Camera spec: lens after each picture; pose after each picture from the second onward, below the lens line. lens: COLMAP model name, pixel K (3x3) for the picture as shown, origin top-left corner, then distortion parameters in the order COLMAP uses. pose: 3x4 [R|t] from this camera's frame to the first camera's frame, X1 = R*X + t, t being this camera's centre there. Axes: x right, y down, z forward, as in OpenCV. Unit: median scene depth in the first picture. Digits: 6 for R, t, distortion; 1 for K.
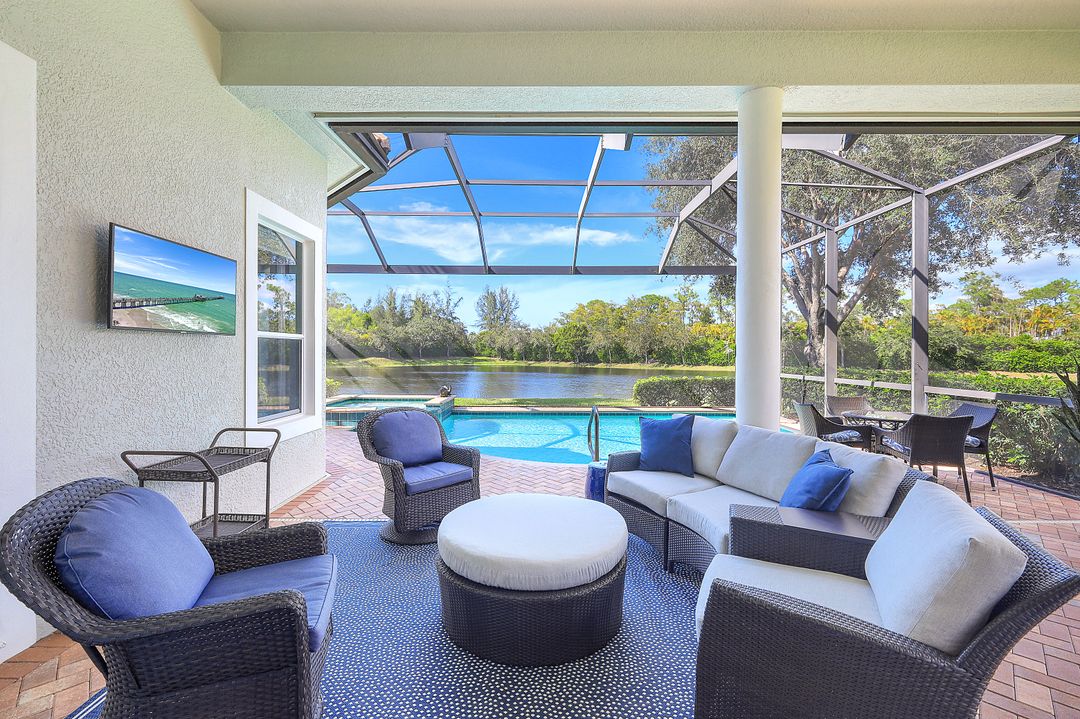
lens RADIAL K [[450.9, 0, 538.0], [0, 450.9, 352.5], [0, 0, 1]] dist [-0.003738, -0.000215]
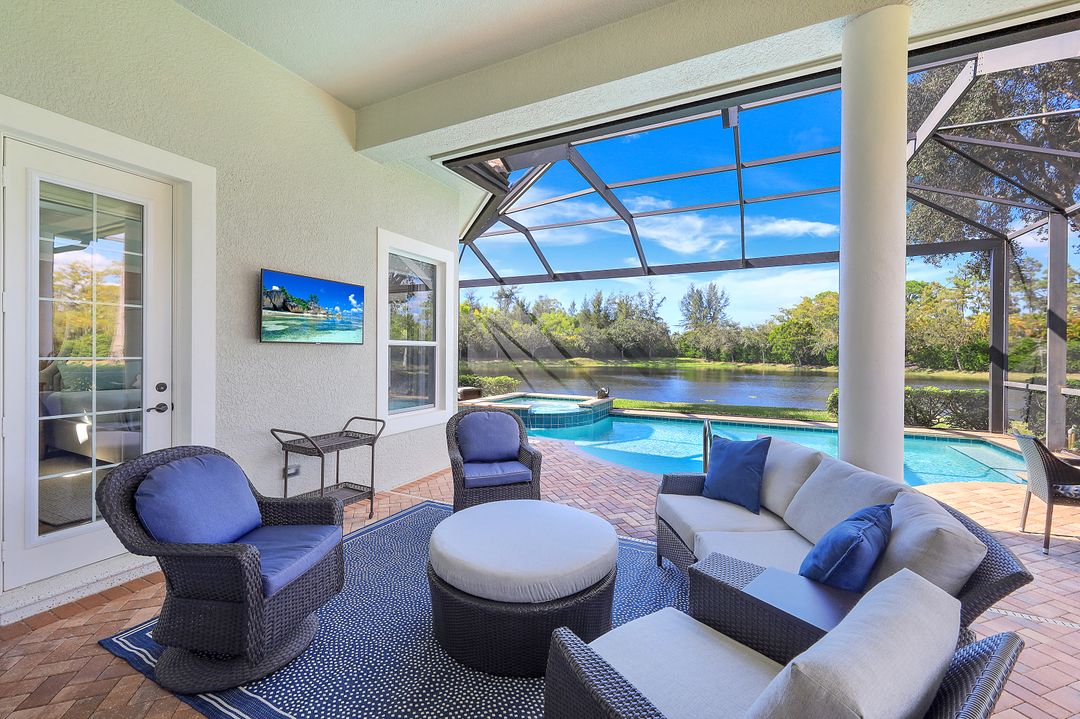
lens RADIAL K [[444.5, 0, 533.5], [0, 444.5, 351.3], [0, 0, 1]] dist [-0.003668, -0.000360]
pose [[0.894968, 0.001680, -0.446127, 0.234256], [-0.003272, 0.999991, -0.002798, -0.012096], [0.446118, 0.003964, 0.894965, 0.061225]]
